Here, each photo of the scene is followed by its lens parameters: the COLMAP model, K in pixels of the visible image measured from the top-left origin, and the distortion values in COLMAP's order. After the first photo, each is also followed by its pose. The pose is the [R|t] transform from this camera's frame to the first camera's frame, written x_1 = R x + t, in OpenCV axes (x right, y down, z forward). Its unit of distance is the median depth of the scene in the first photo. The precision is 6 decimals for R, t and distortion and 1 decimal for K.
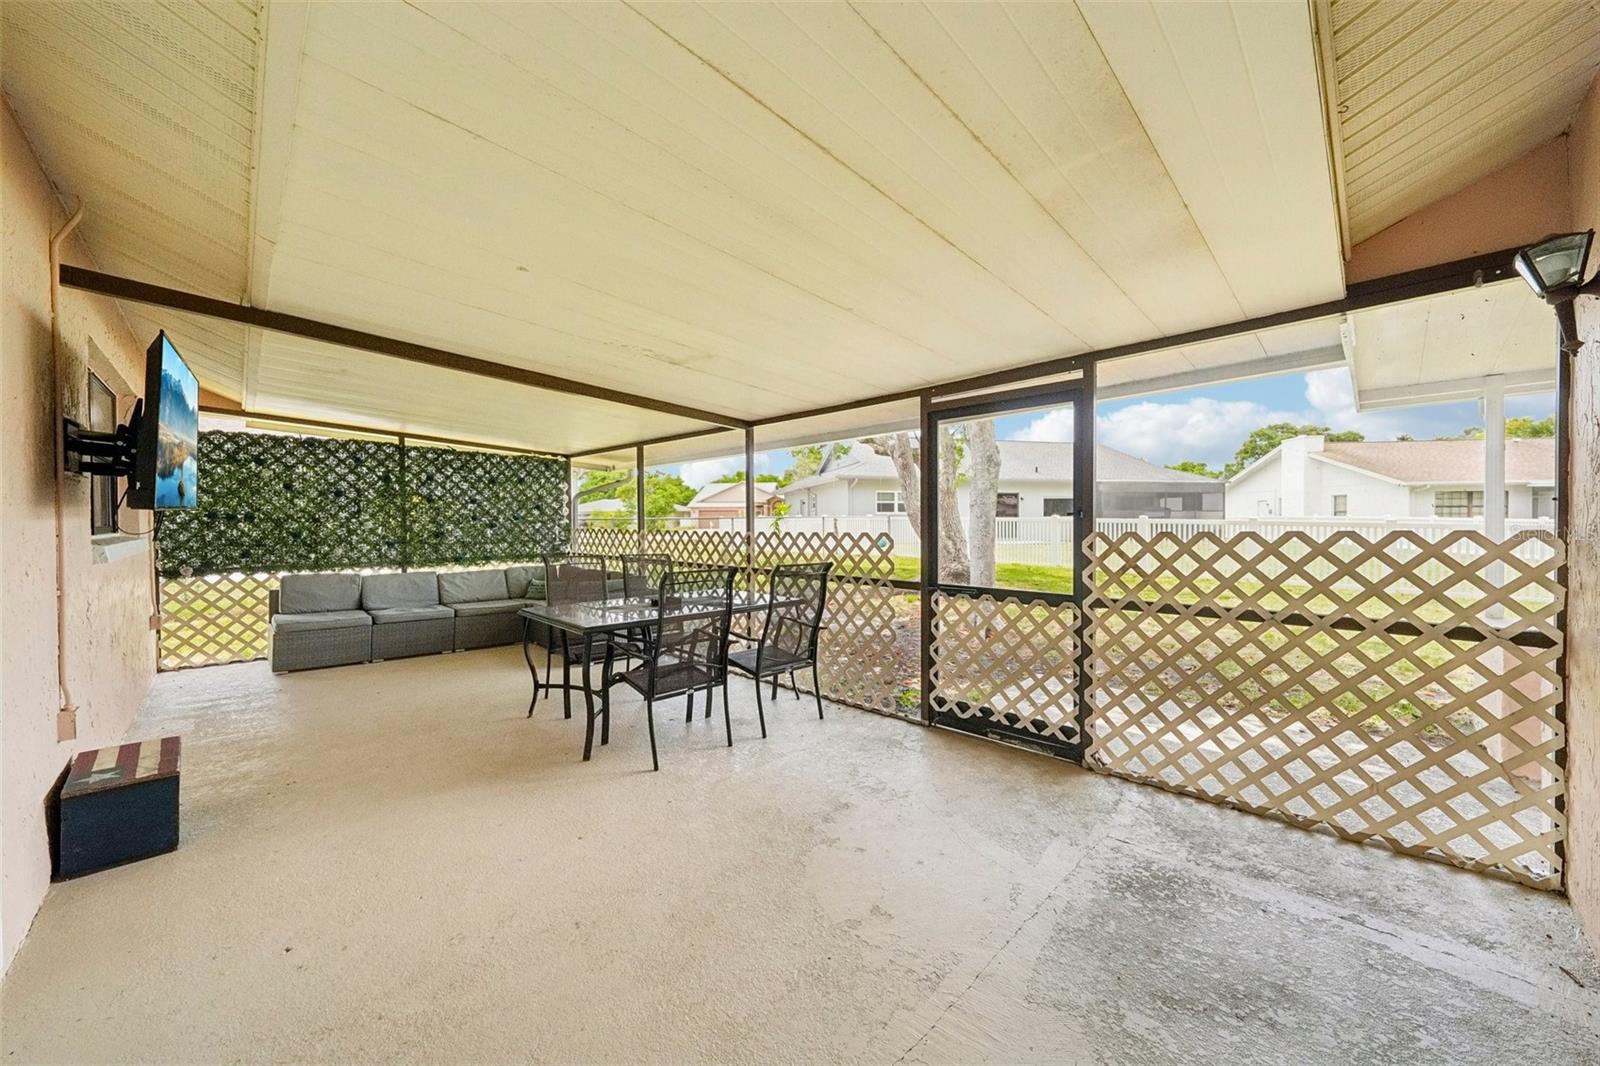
lens RADIAL K [[573.7, 0, 800.1], [0, 573.7, 529.4], [0, 0, 1]] dist [0.002937, 0.000318]
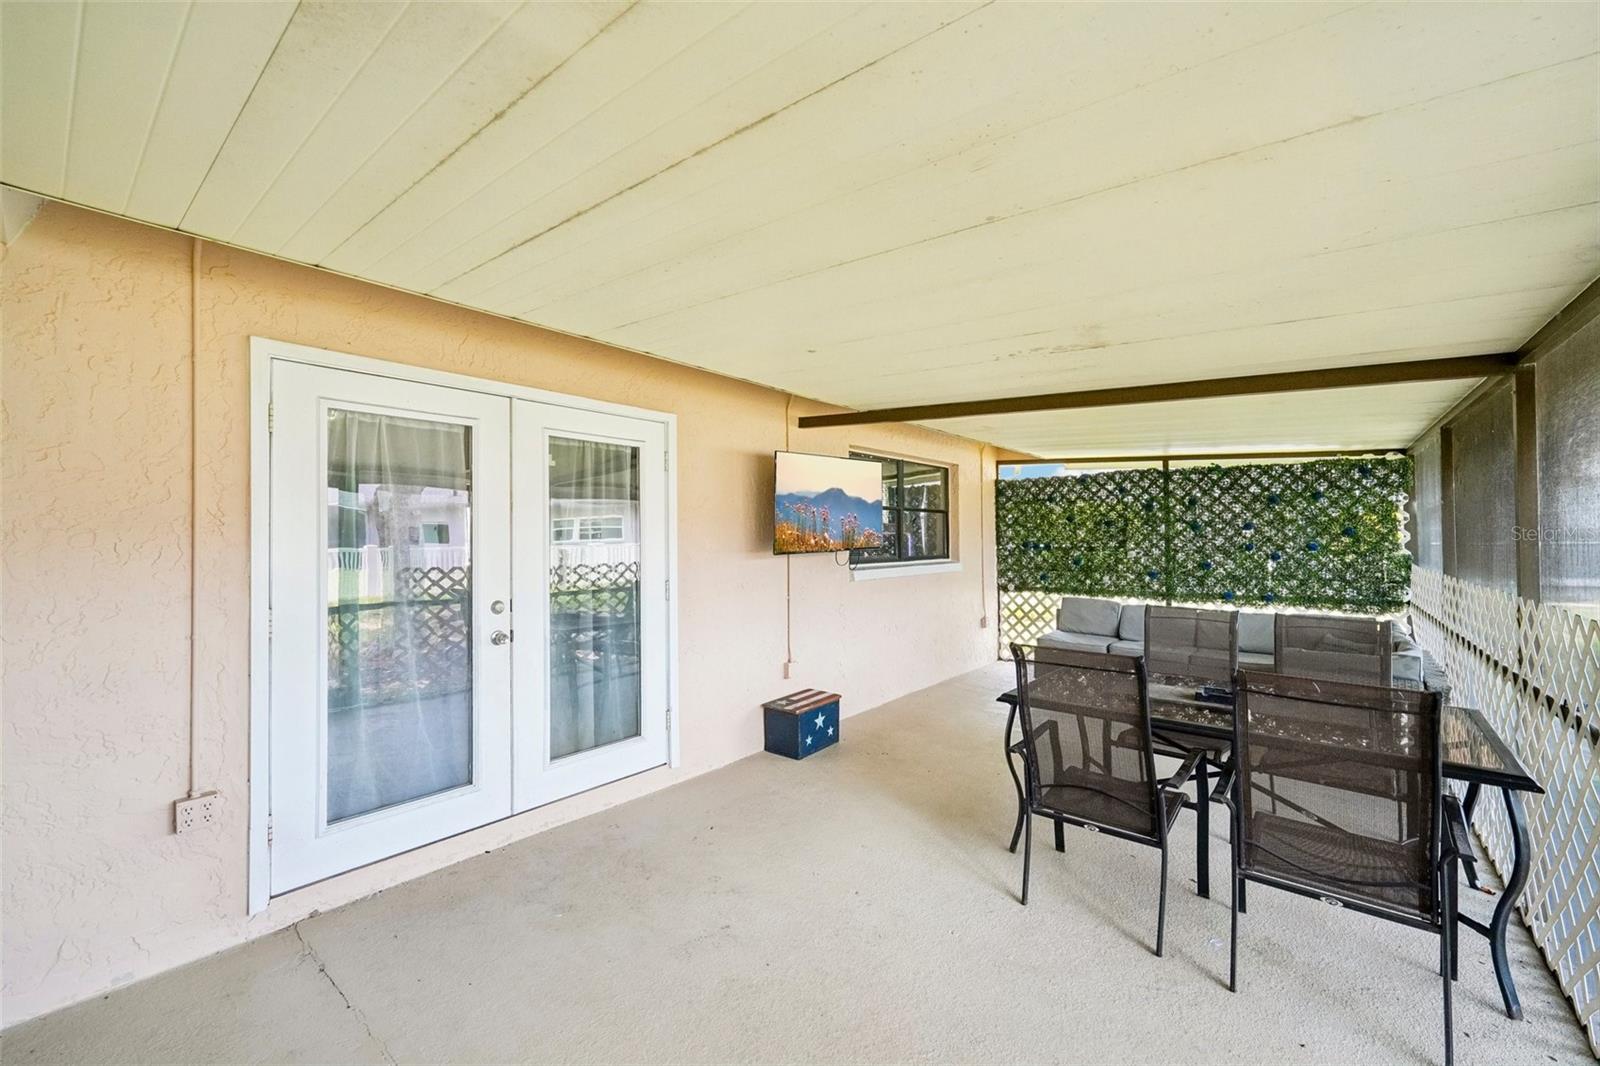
lens RADIAL K [[632.4, 0, 802.1], [0, 632.4, 531.4], [0, 0, 1]] dist [0.002118, 0.000552]
pose [[0.113187, -0.011716, -0.993505, 0.263797], [-0.007705, 0.999890, -0.012669, -0.027489], [0.993544, 0.009089, 0.113084, 0.292810]]
